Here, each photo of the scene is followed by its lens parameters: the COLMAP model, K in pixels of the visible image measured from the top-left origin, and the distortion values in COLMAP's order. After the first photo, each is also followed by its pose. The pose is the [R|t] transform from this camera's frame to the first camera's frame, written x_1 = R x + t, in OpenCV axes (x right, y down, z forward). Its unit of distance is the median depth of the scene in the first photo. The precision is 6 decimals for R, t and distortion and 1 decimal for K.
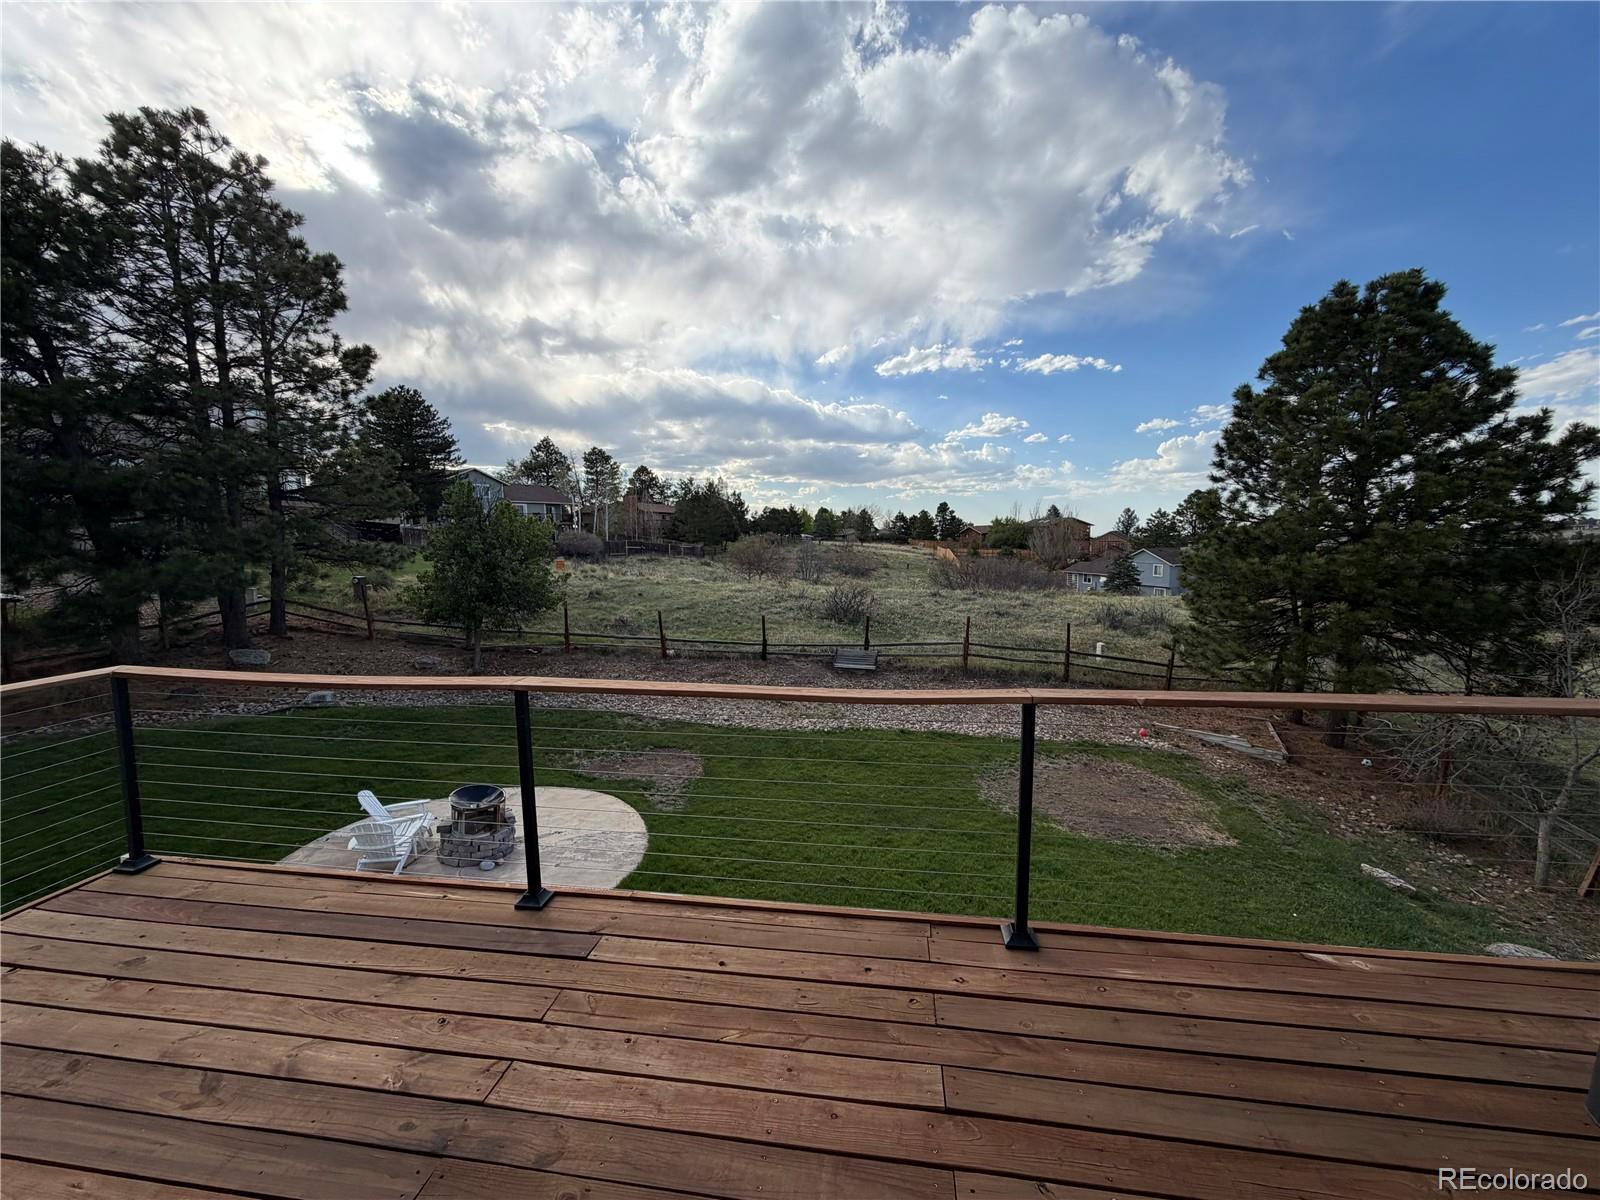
lens RADIAL K [[642.0, 0, 793.4], [0, 642.0, 591.9], [0, 0, 1]] dist [0.001580, -0.000557]
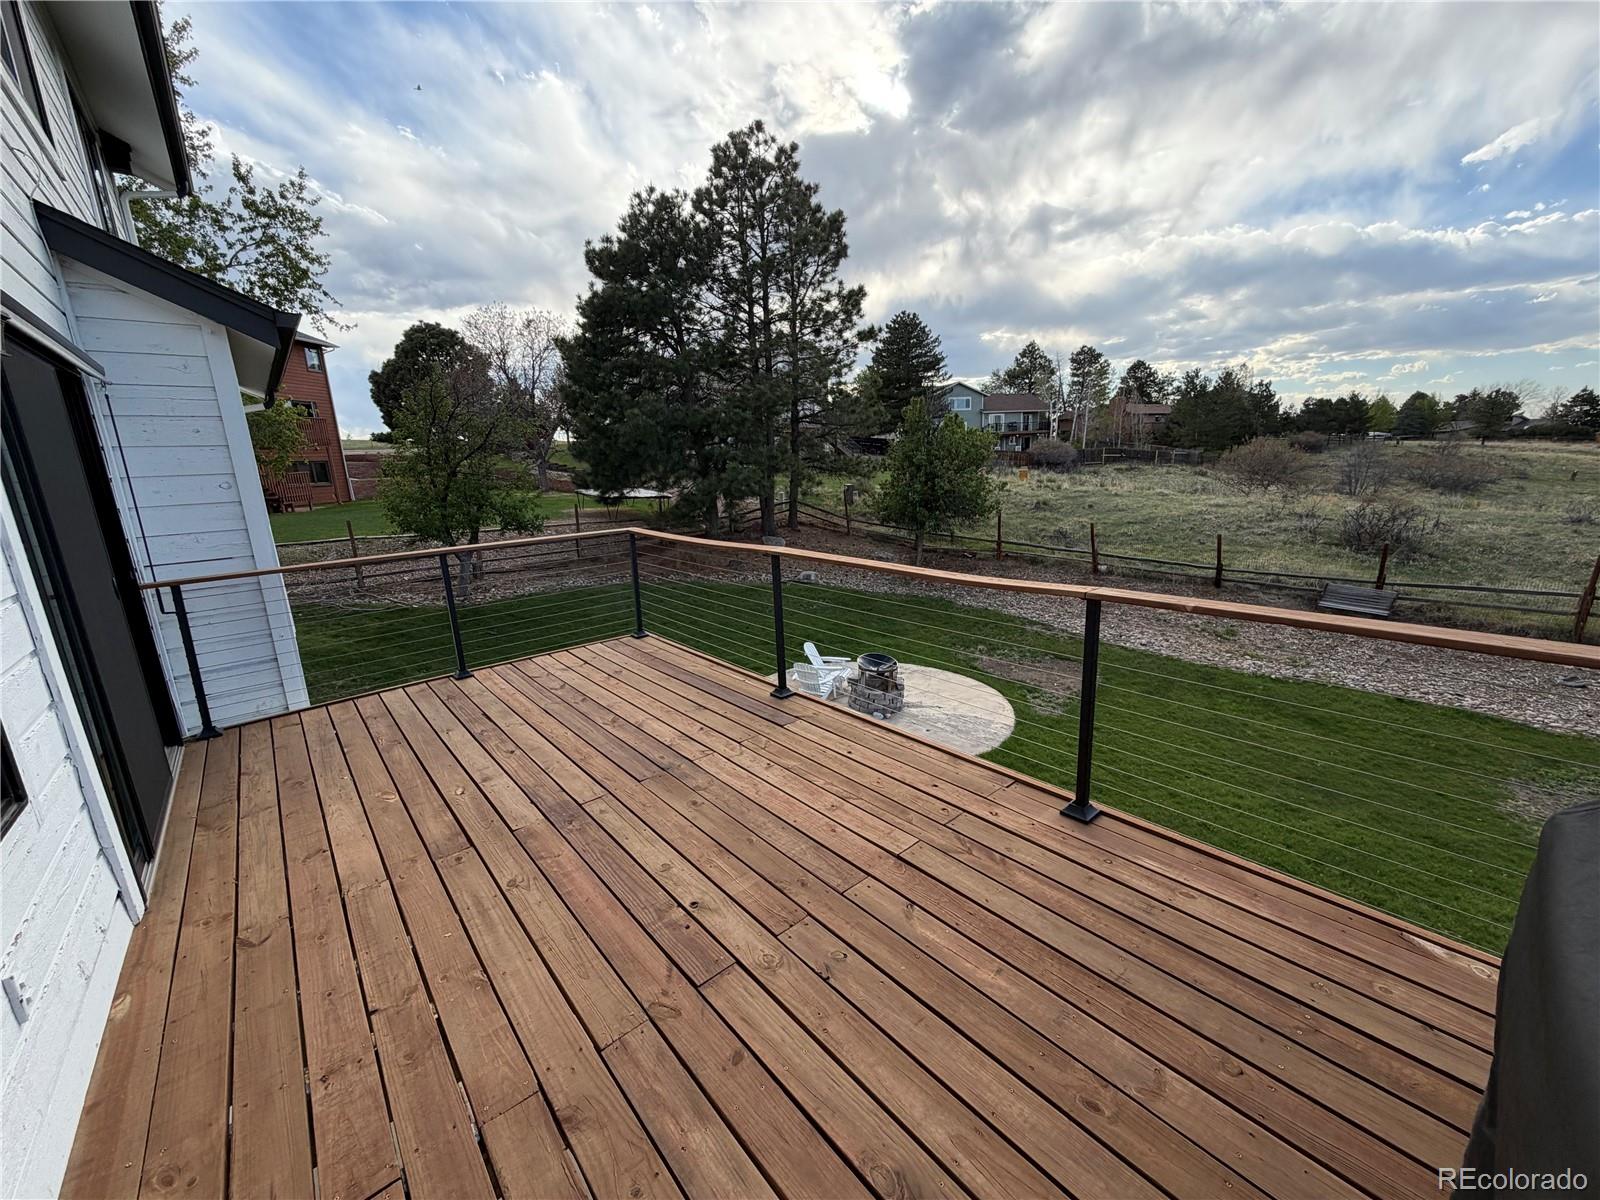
lens RADIAL K [[642.0, 0, 792.7], [0, 642.0, 613.7], [0, 0, 1]] dist [0.001580, -0.000557]
pose [[0.747045, 0.138910, -0.650099, 0.032608], [-0.027604, 0.983563, 0.178443, 0.001082], [0.664201, -0.115359, 0.738600, -0.005088]]
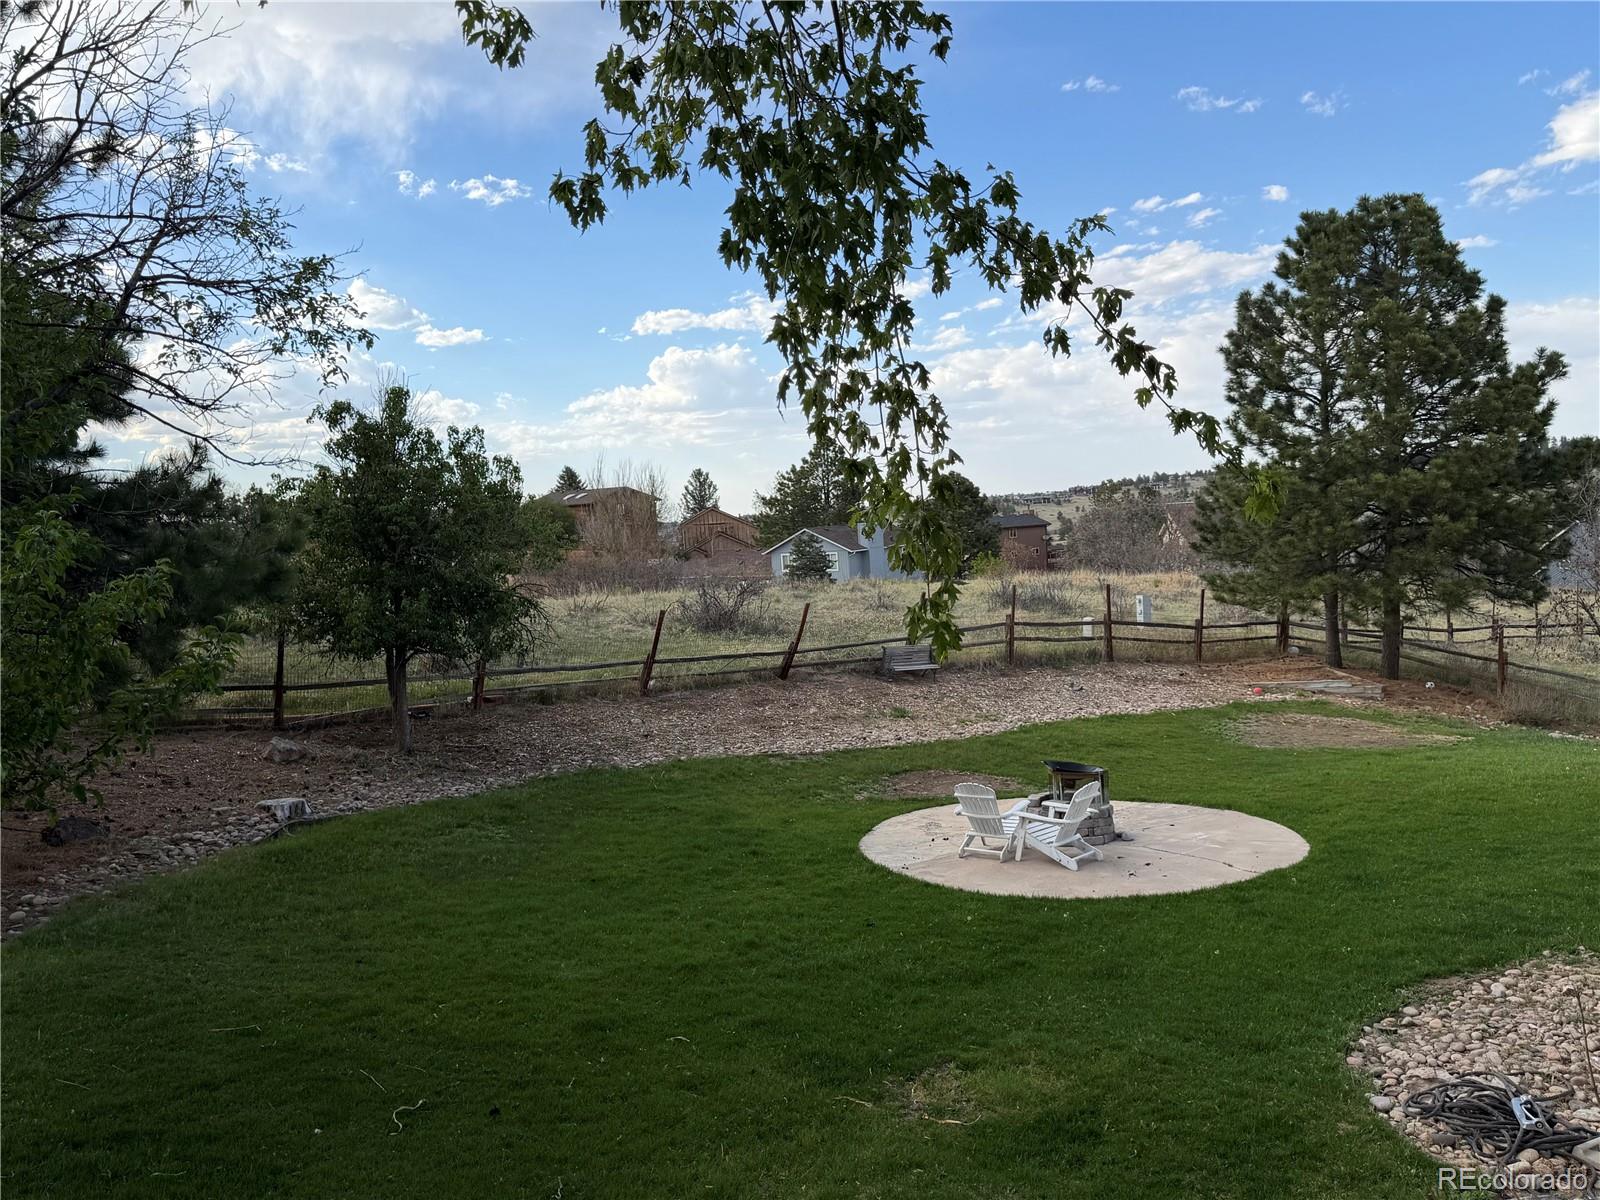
lens RADIAL K [[1363.0, 0, 742.2], [0, 1363.0, 644.3], [0, 0, 1]] dist [0.044968, -0.051988]
pose [[0.826261, -0.095868, 0.555070, -0.342479], [0.103409, 0.994479, 0.017828, 0.017362], [-0.553715, 0.042669, 0.831613, -0.053582]]
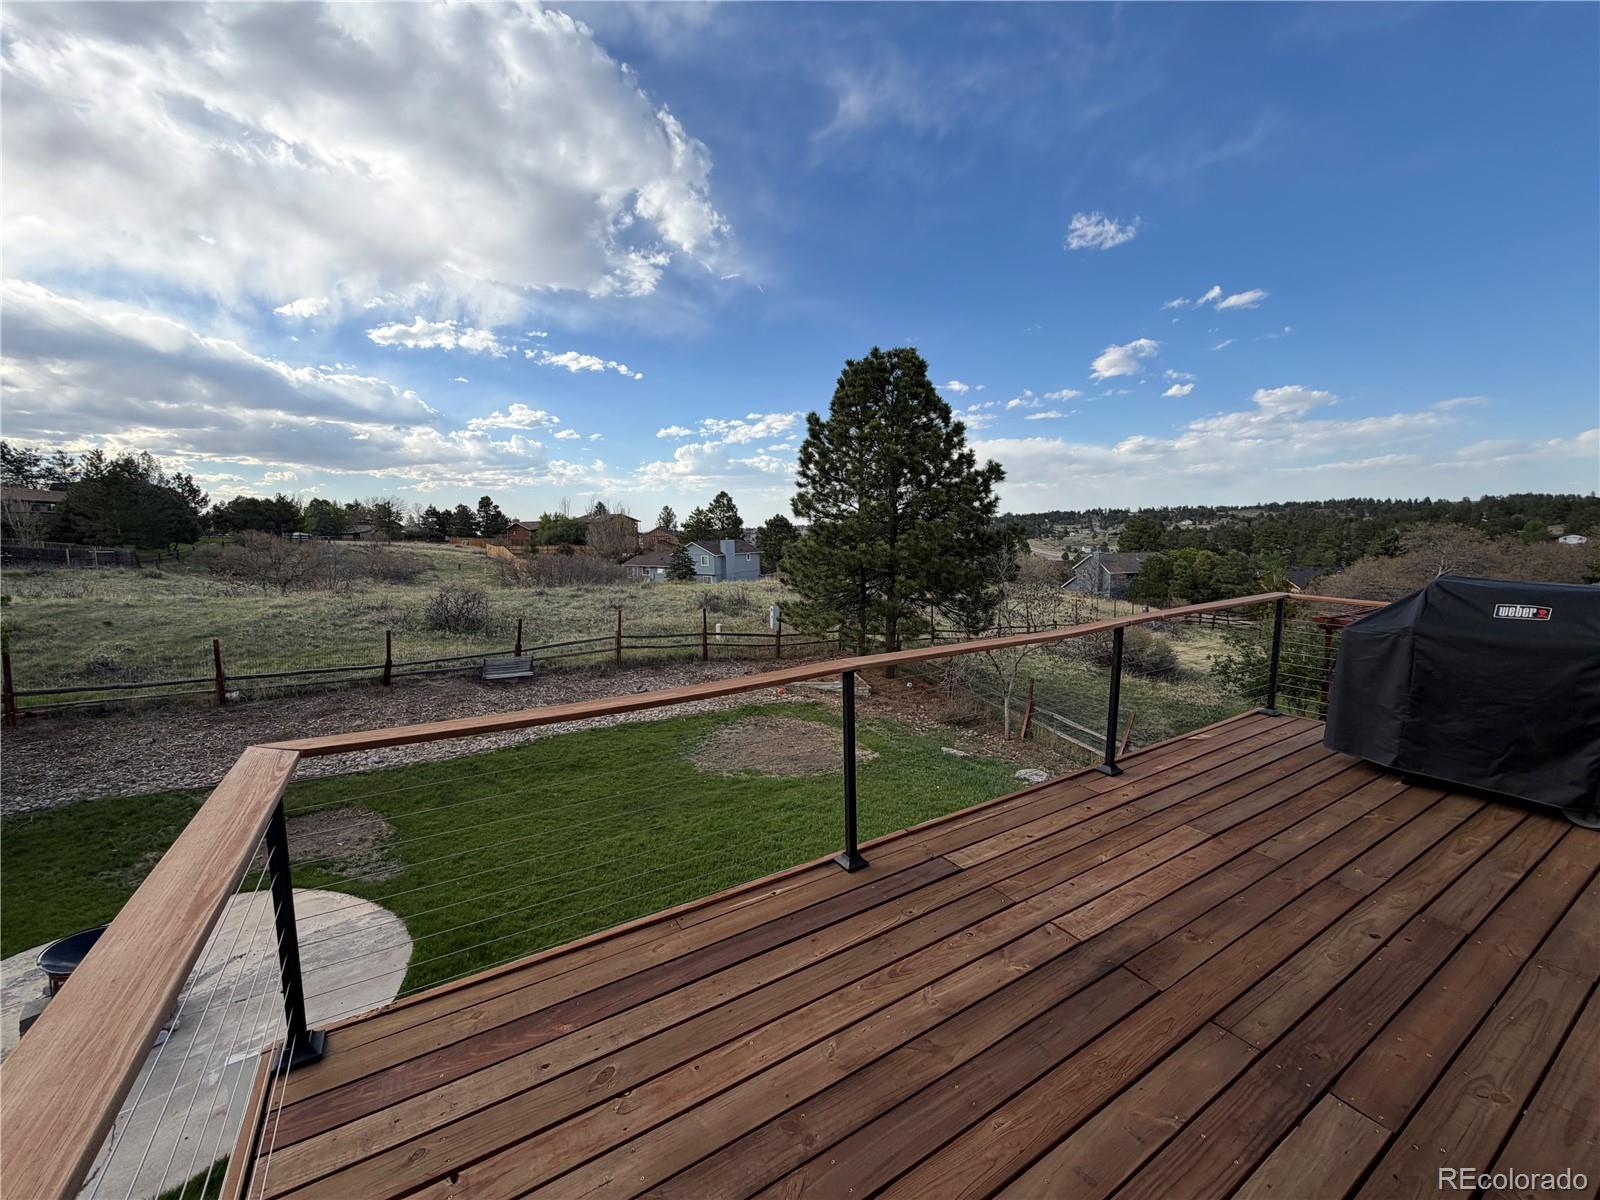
lens RADIAL K [[642.0, 0, 797.8], [0, 642.0, 600.8], [0, 0, 1]] dist [0.001580, -0.000557]
pose [[0.765439, -0.078148, 0.638746, -0.064379], [0.065764, 0.996901, 0.043158, -0.001076], [-0.640139, 0.008972, 0.768207, 0.011956]]
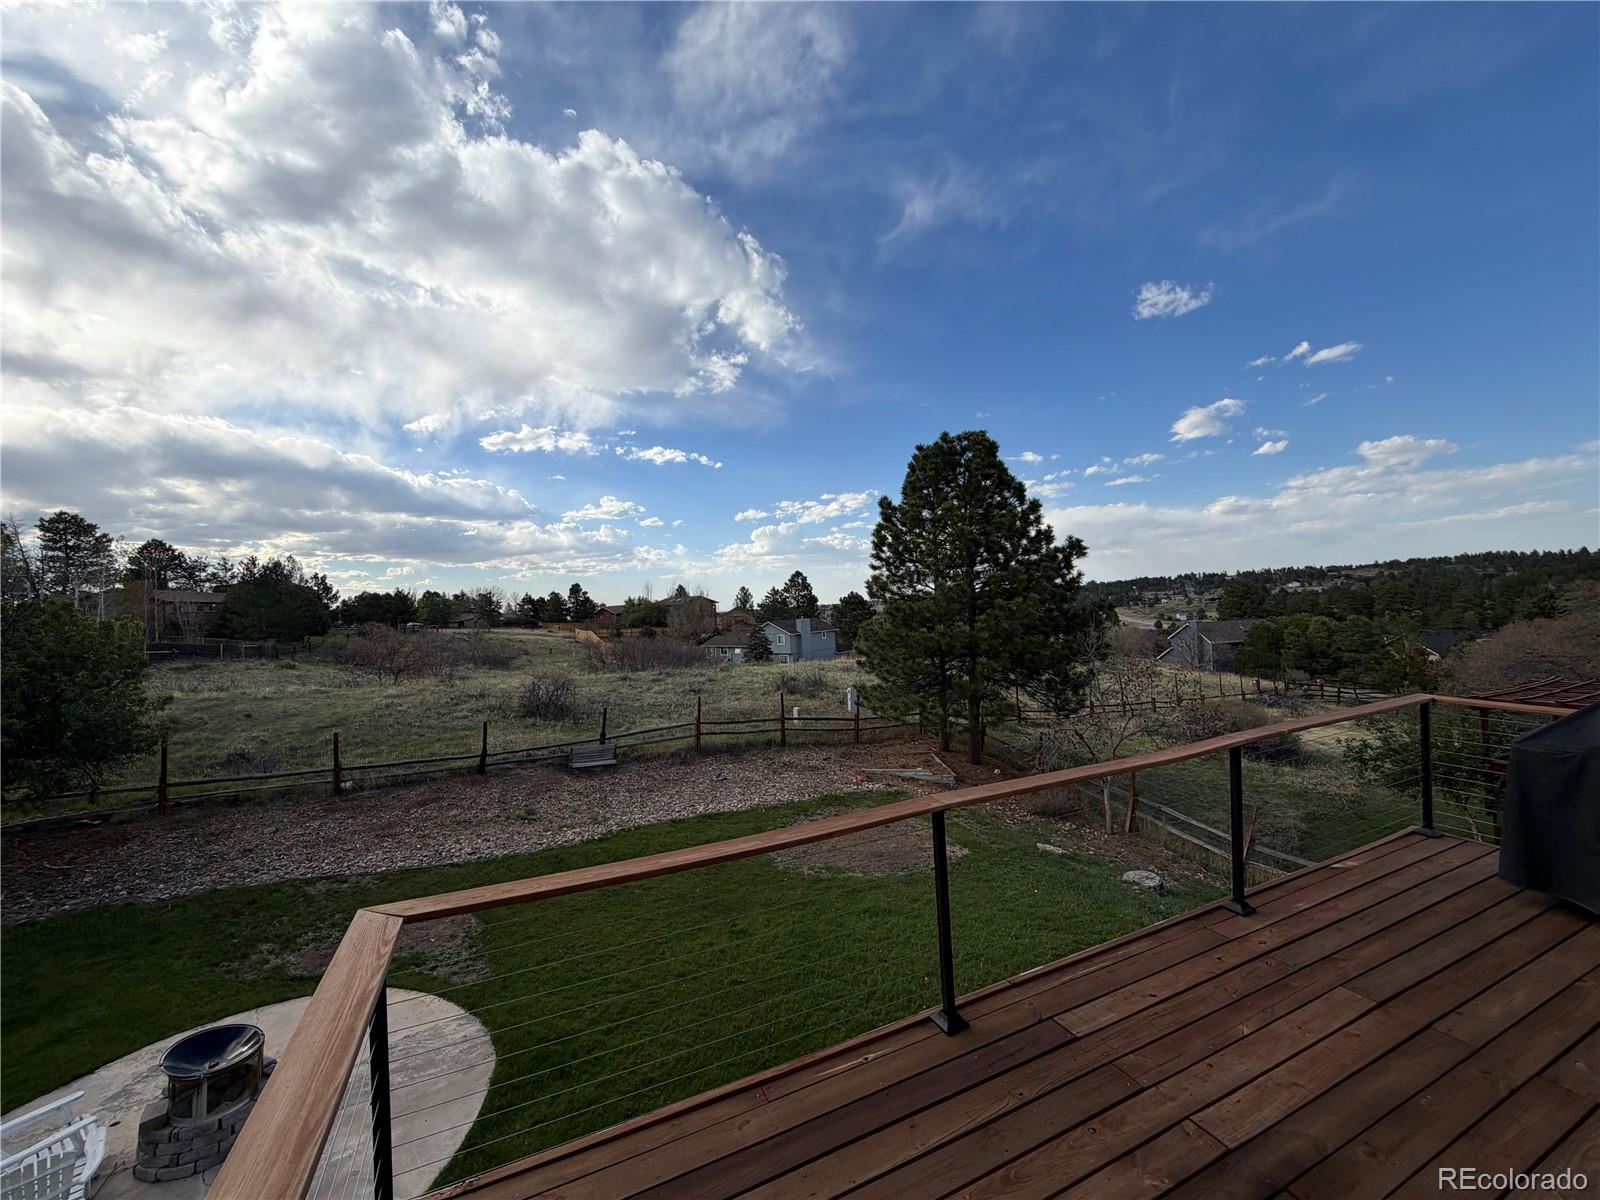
lens RADIAL K [[642.0, 0, 796.7], [0, 642.0, 599.3], [0, 0, 1]] dist [0.001580, -0.000557]
pose [[0.835316, -0.025269, 0.549189, -0.064333], [0.086462, 0.992550, -0.085840, -0.006248], [-0.542929, 0.119187, 0.831278, 0.012166]]
